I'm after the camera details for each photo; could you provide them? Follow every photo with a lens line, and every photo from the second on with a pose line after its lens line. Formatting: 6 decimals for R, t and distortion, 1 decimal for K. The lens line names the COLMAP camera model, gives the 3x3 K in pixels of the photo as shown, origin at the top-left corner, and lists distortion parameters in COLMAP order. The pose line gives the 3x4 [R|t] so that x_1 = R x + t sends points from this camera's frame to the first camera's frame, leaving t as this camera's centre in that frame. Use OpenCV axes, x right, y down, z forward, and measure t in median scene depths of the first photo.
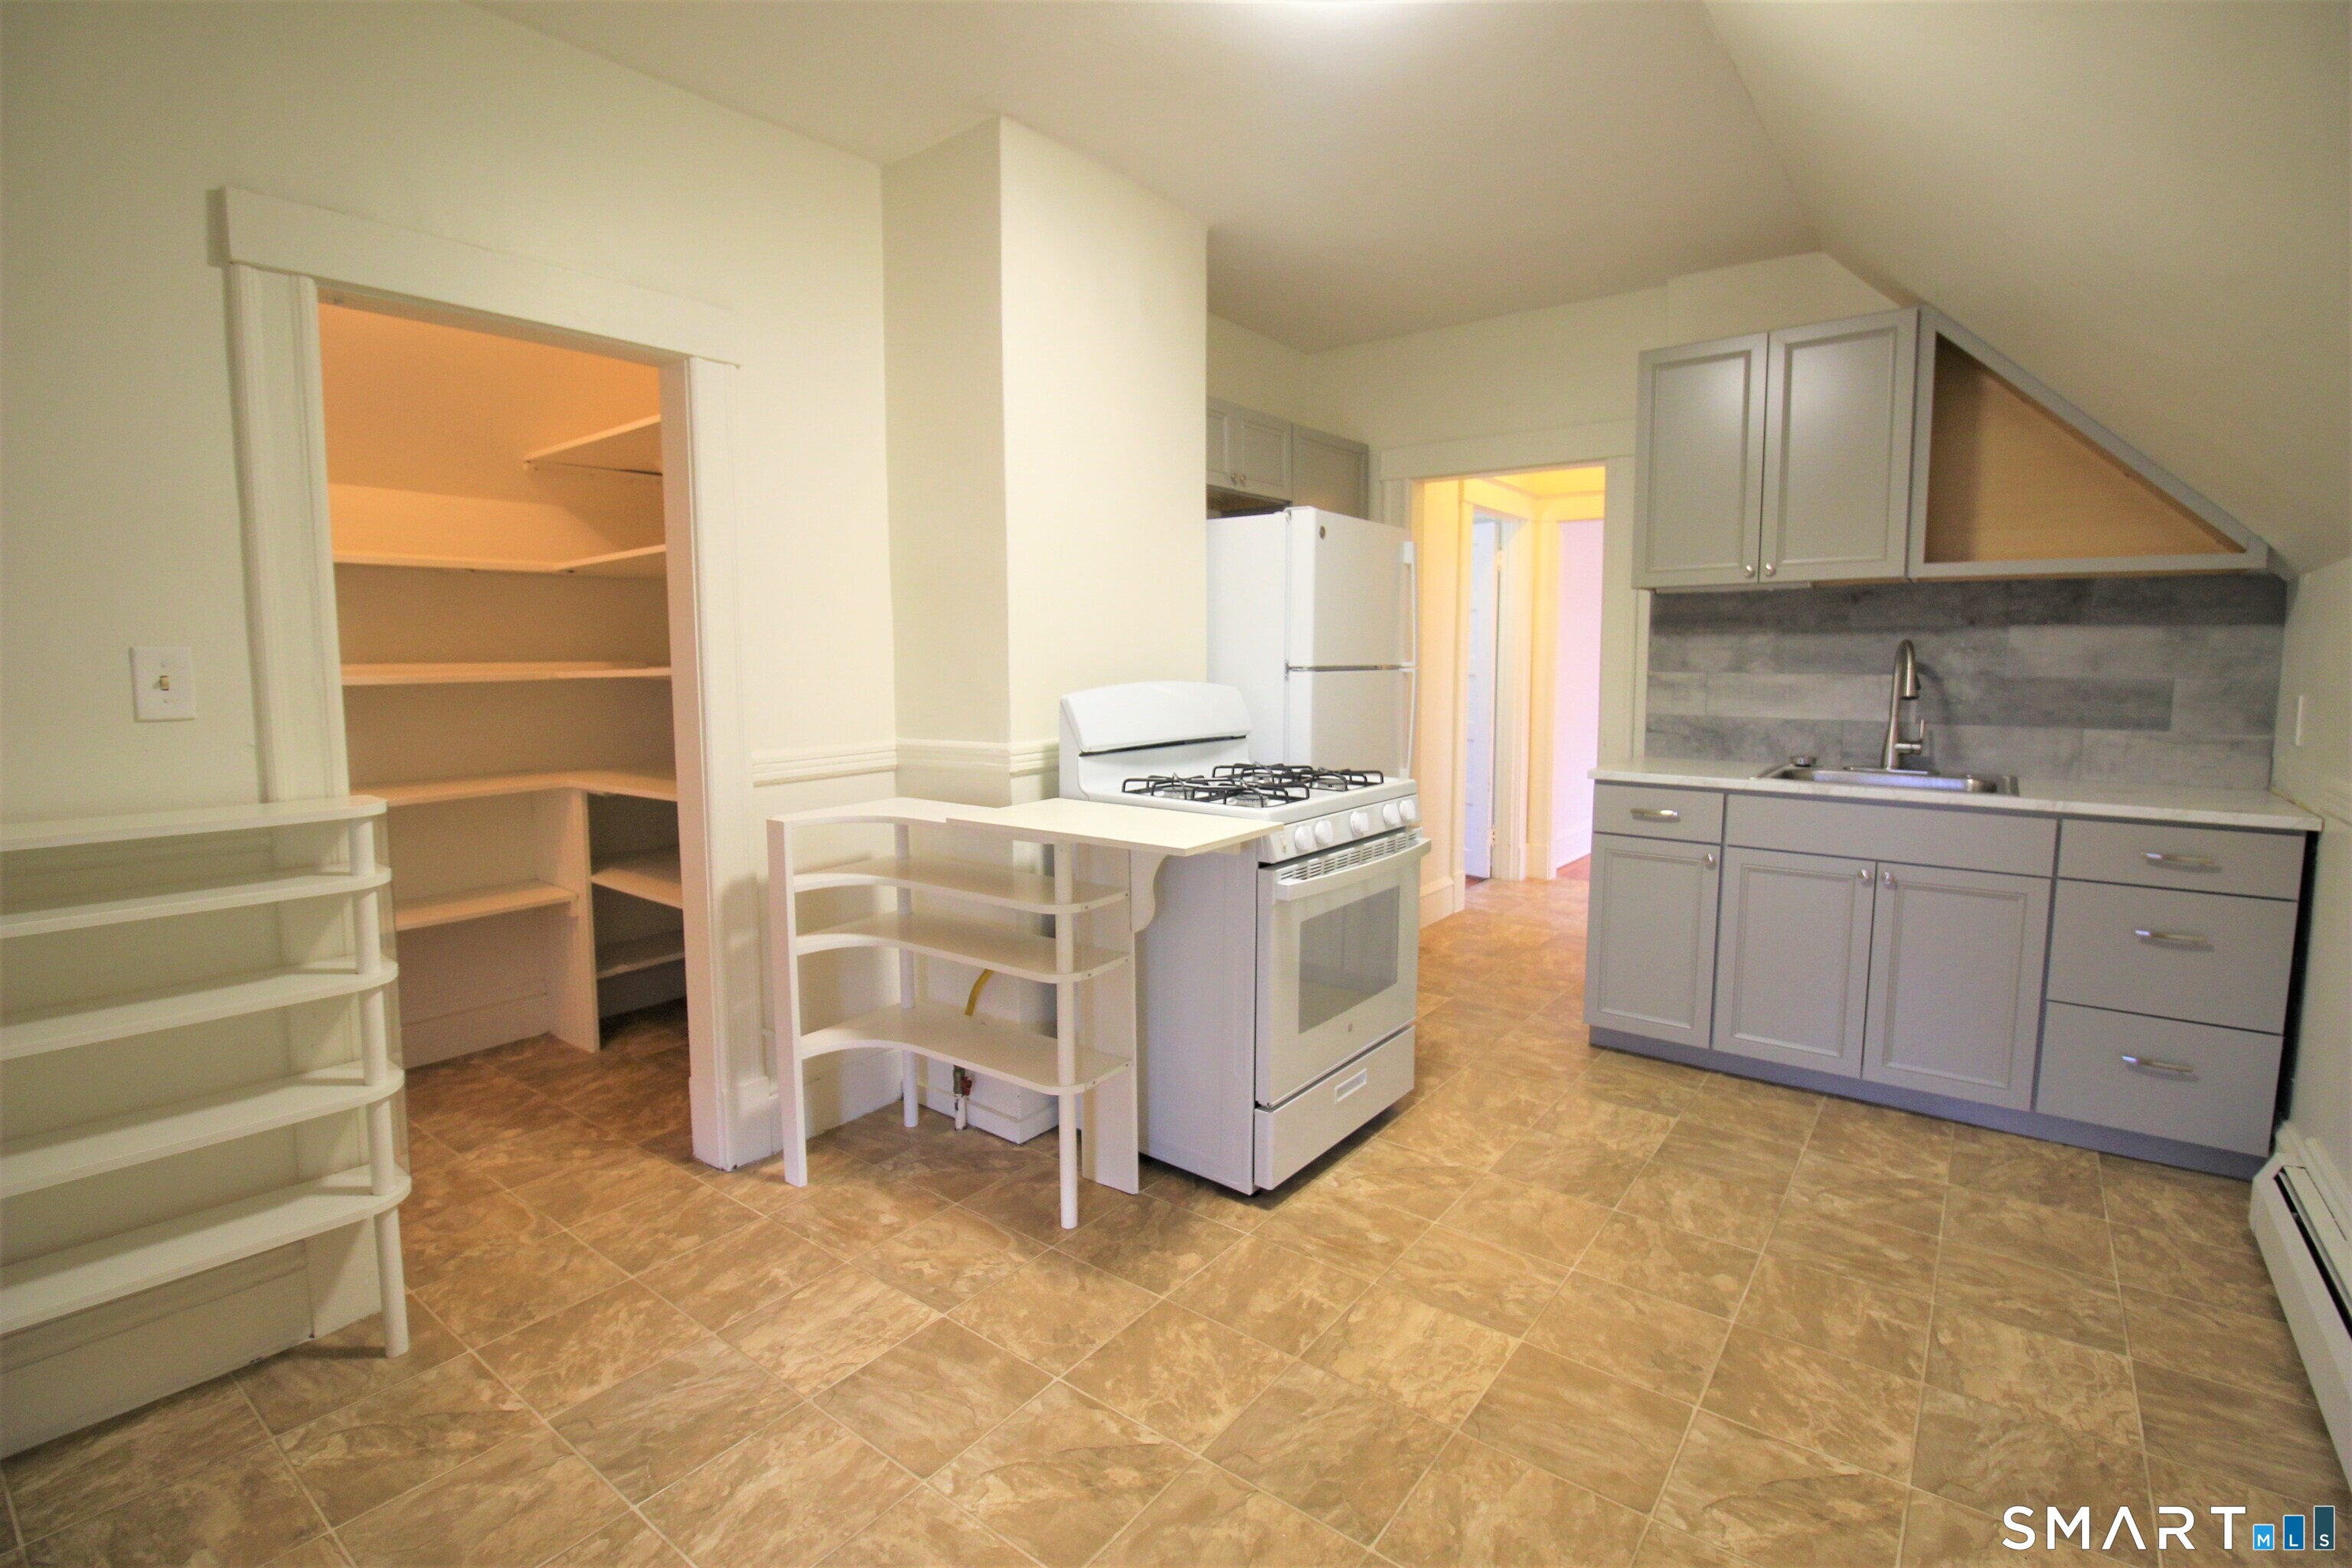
lens RADIAL K [[1088.4, 0, 1170.3], [0, 1088.4, 760.7], [0, 0, 1]] dist [-0.008076, -0.005619]
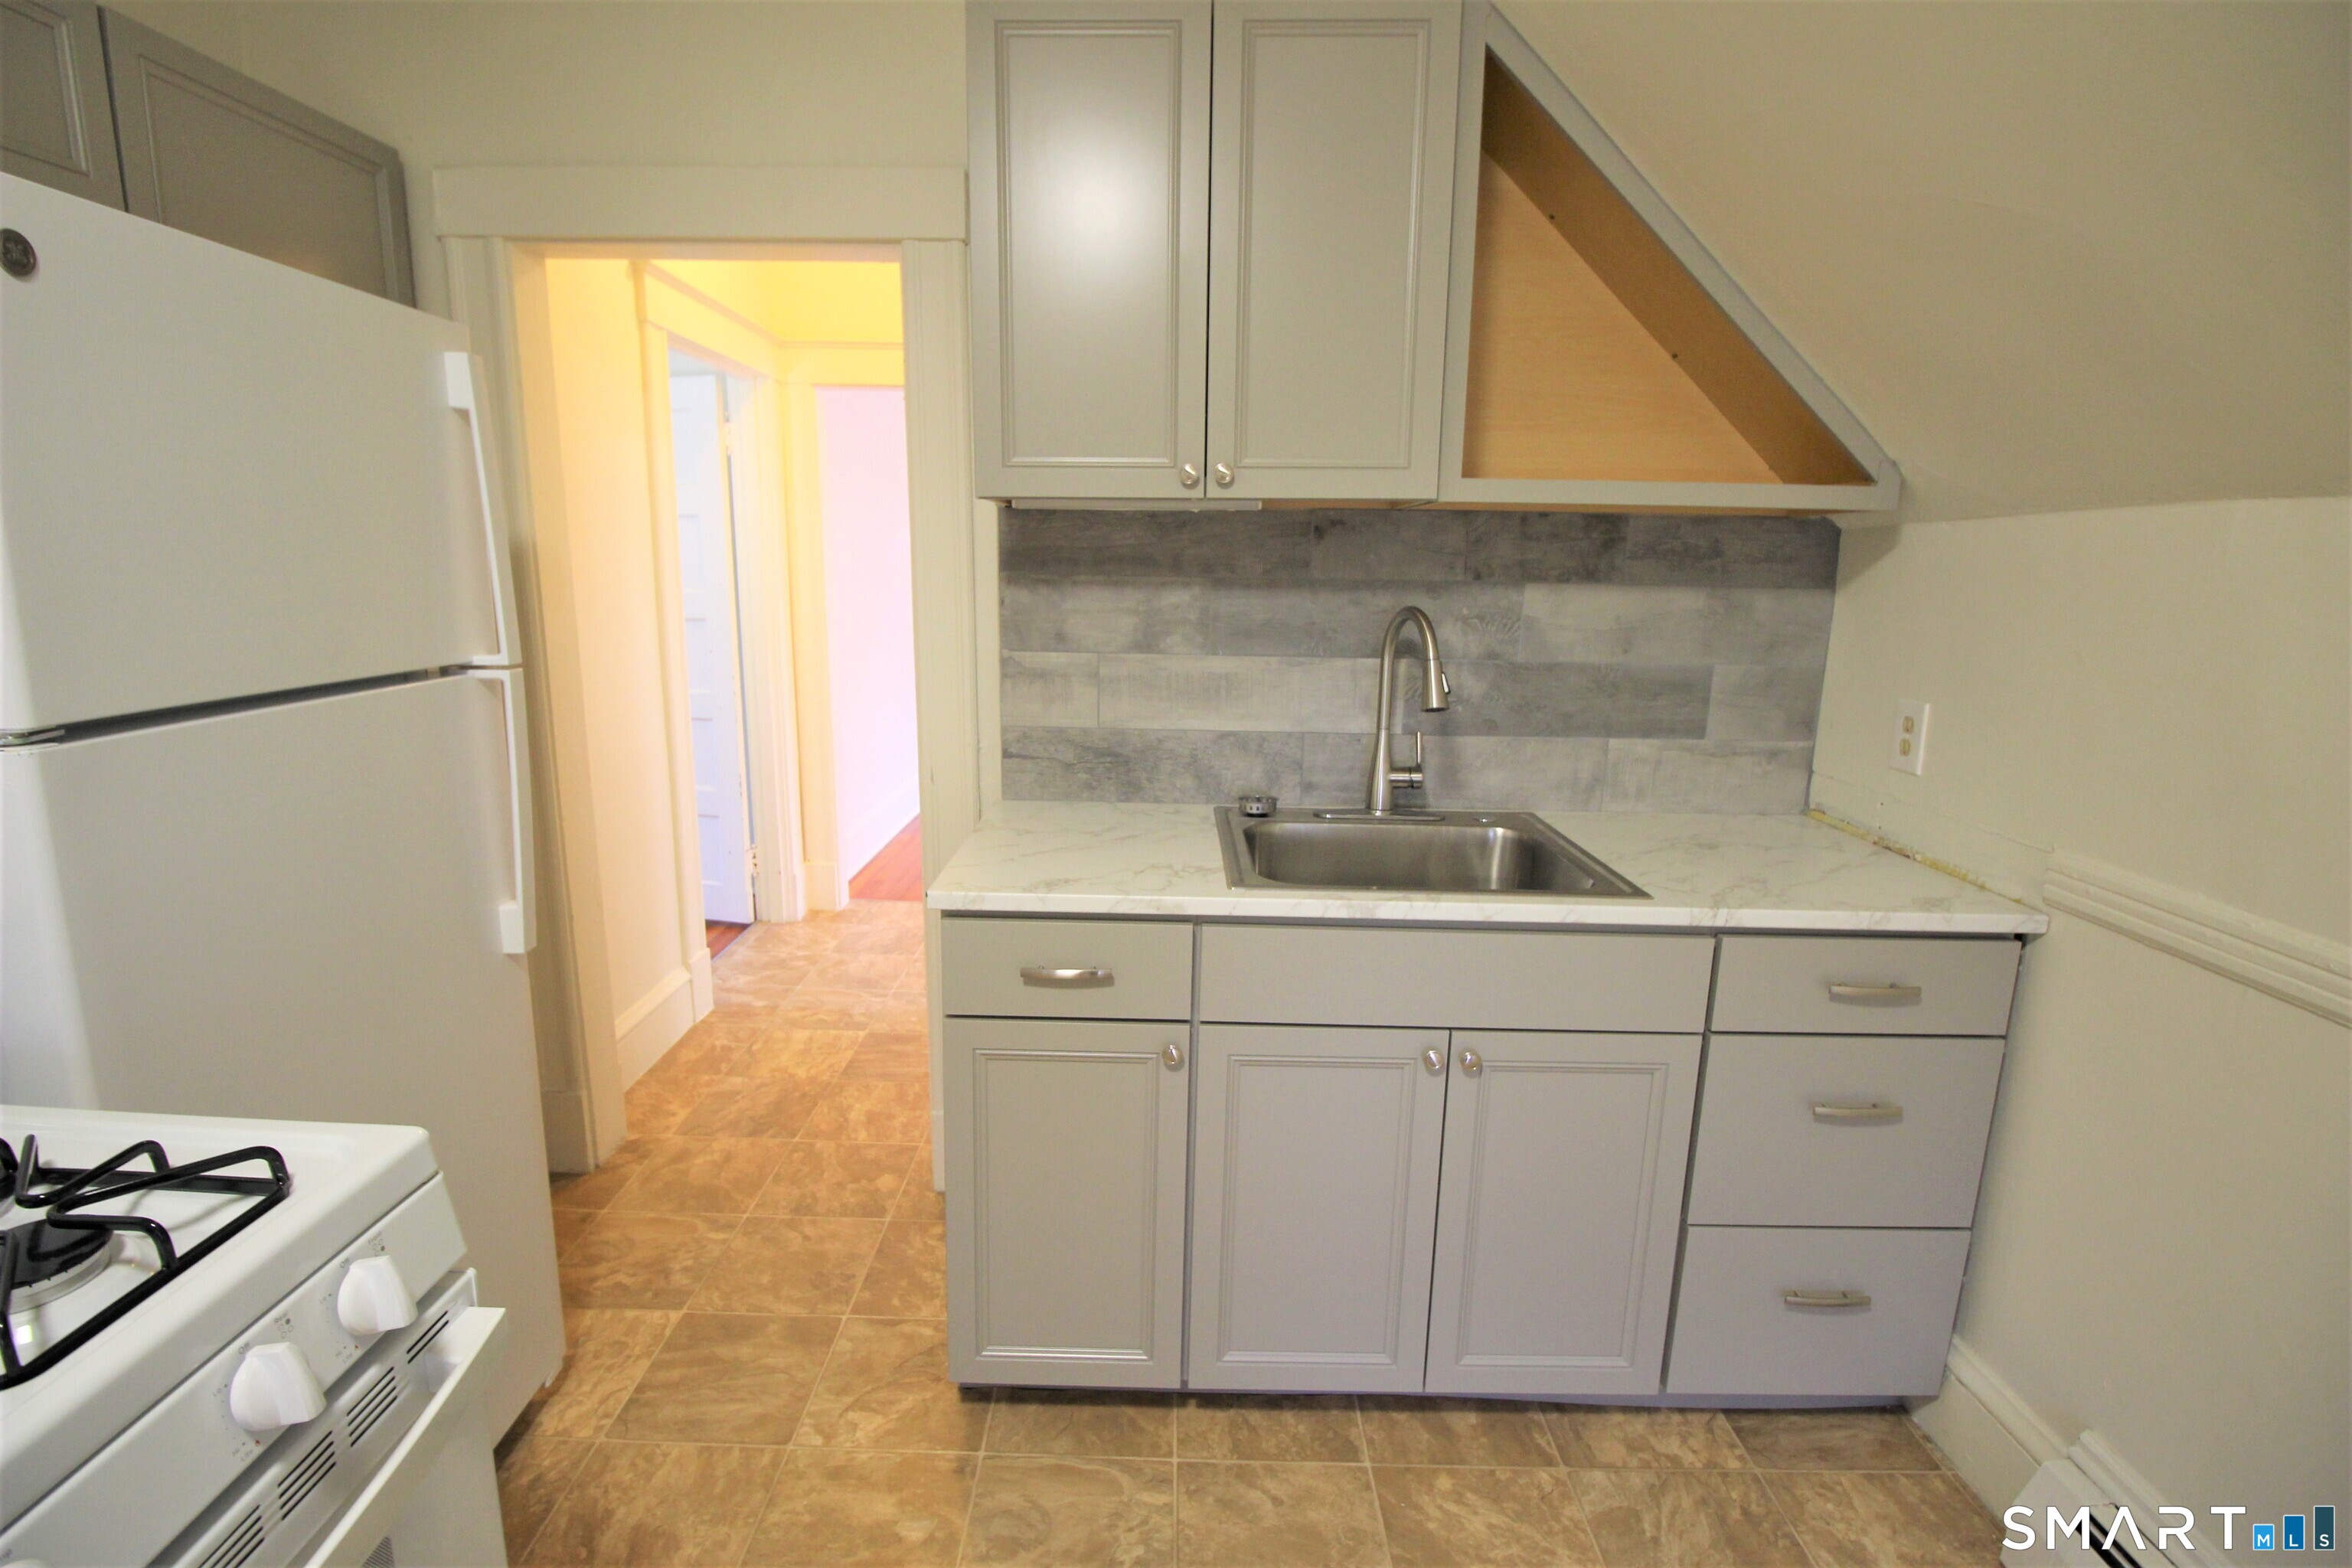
lens RADIAL K [[1088.4, 0, 1154.1], [0, 1088.4, 761.9], [0, 0, 1]] dist [-0.008076, -0.005619]
pose [[0.804739, -0.096440, 0.585742, 0.200953], [0.043001, 0.993593, 0.104513, -0.094092], [-0.592069, -0.058919, 0.803731, 0.589096]]
